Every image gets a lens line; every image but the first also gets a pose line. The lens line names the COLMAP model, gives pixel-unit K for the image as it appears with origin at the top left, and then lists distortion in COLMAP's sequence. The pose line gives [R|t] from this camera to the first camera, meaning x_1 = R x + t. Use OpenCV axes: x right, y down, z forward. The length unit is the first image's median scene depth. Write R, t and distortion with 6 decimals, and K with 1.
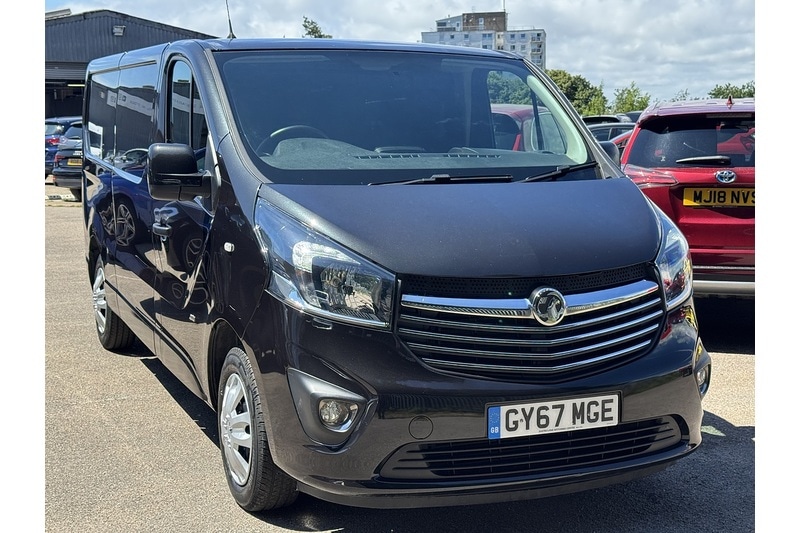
lens RADIAL K [[1126.2, 0, 400.0], [0, 1126.2, 266.5], [0, 0, 1]] dist [0.142888, -0.012931]
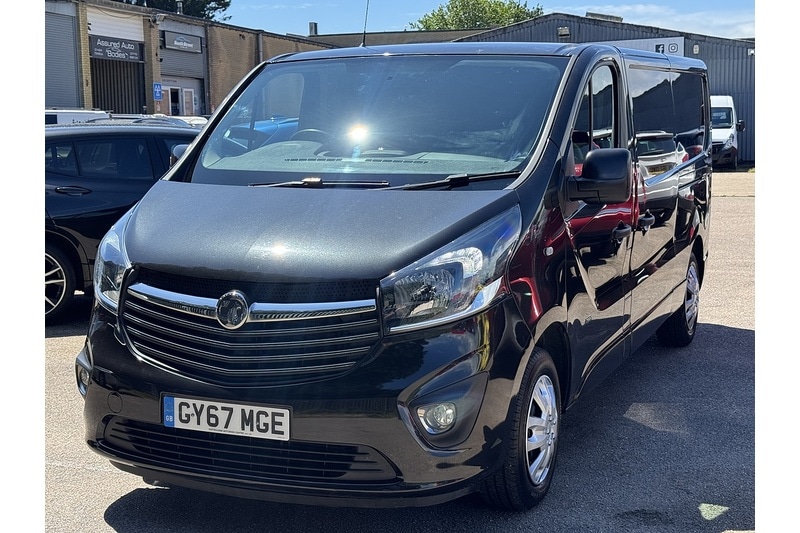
lens RADIAL K [[1126.2, 0, 400.0], [0, 1126.2, 266.5], [0, 0, 1]] dist [0.142888, -0.012931]
pose [[0.693466, 0.091331, -0.714677, 0.961098], [-0.086164, 0.995327, 0.043589, -0.061428], [0.715319, 0.031352, 0.698095, 0.395082]]
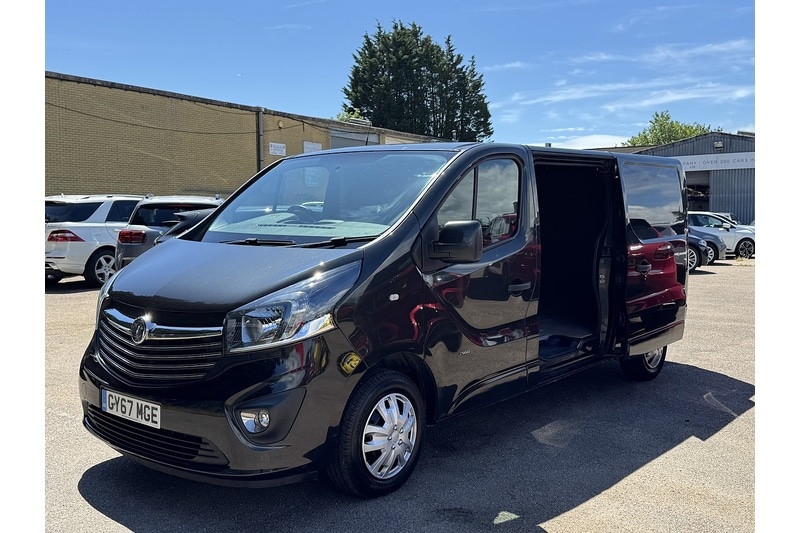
lens RADIAL K [[751.3, 0, 400.0], [0, 751.3, 266.5], [0, 0, 1]] dist [0.073743, -0.008244]
pose [[0.464825, 0.071802, -0.882486, 1.112142], [-0.114682, 0.993193, 0.020405, -0.100179], [0.877944, 0.091721, 0.469895, 0.833139]]
